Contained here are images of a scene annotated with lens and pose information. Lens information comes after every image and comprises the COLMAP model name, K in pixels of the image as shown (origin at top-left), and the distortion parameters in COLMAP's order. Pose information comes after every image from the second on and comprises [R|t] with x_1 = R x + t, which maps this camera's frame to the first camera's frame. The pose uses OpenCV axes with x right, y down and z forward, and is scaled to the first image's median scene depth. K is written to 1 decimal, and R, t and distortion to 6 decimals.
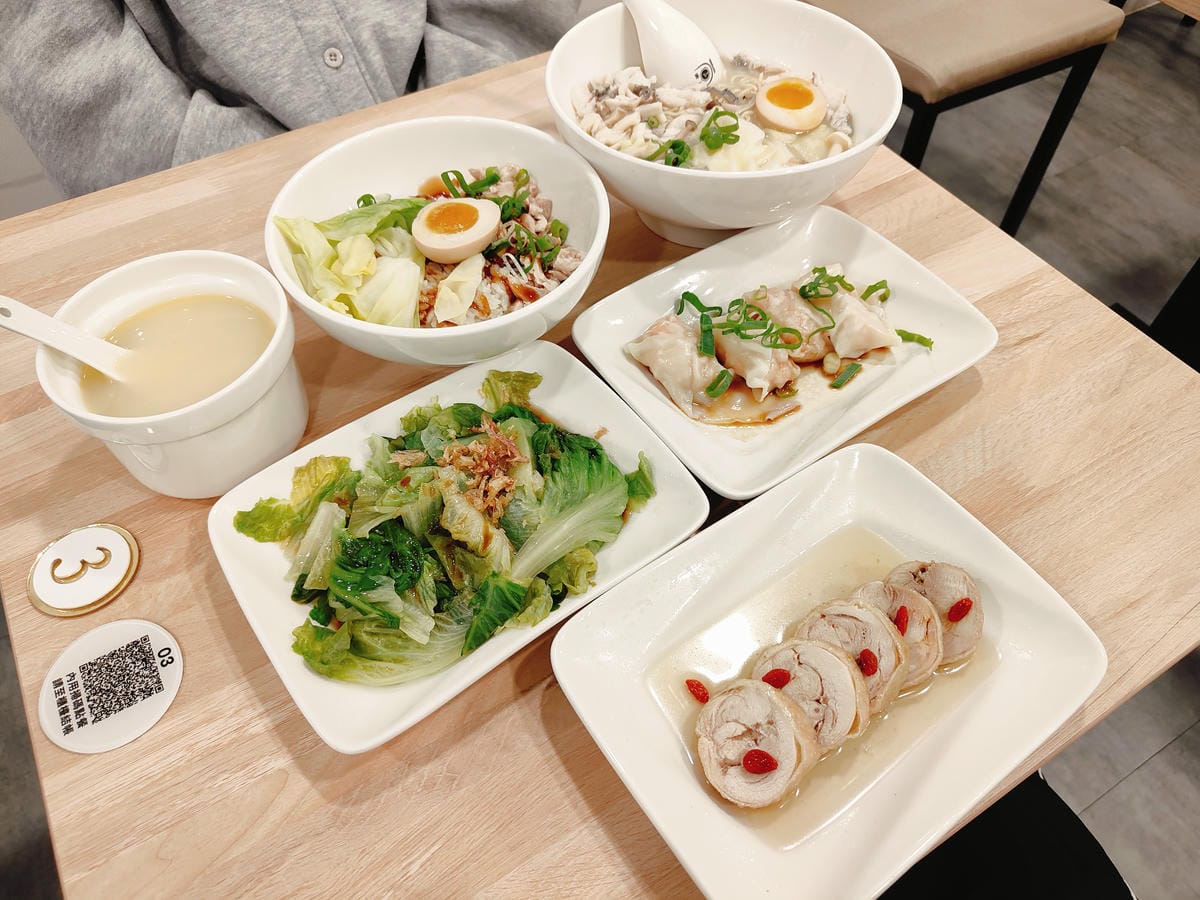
lens RADIAL K [[834.6, 0, 600.0], [0, 834.6, 450.0], [0, 0, 1]] dist [-0.010954, -0.002441]
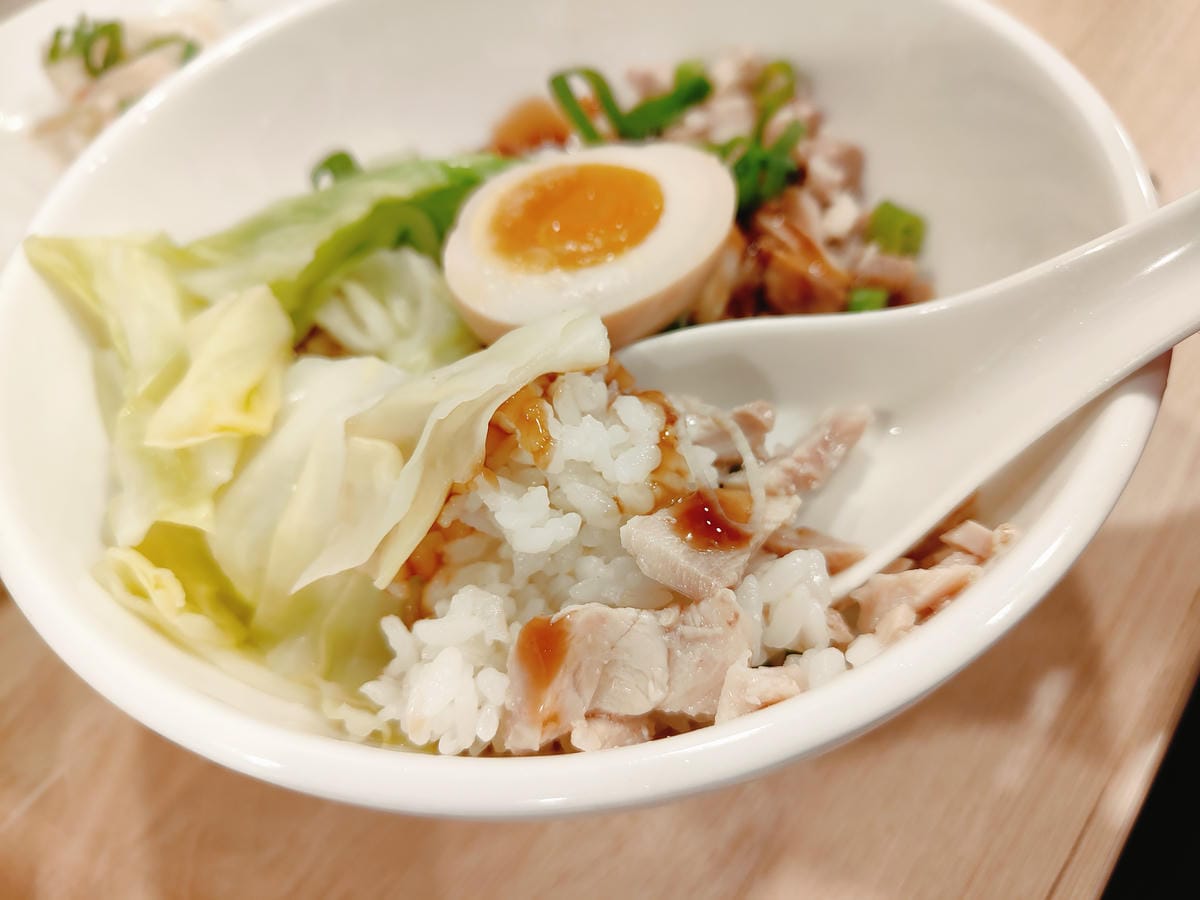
lens RADIAL K [[834.6, 0, 600.0], [0, 834.6, 450.0], [0, 0, 1]] dist [-0.010954, -0.002441]
pose [[0.986978, 0.017407, -0.159912, -0.139478], [-0.009450, 0.998685, 0.050381, -0.243654], [0.160579, -0.048213, 0.985845, 0.816109]]
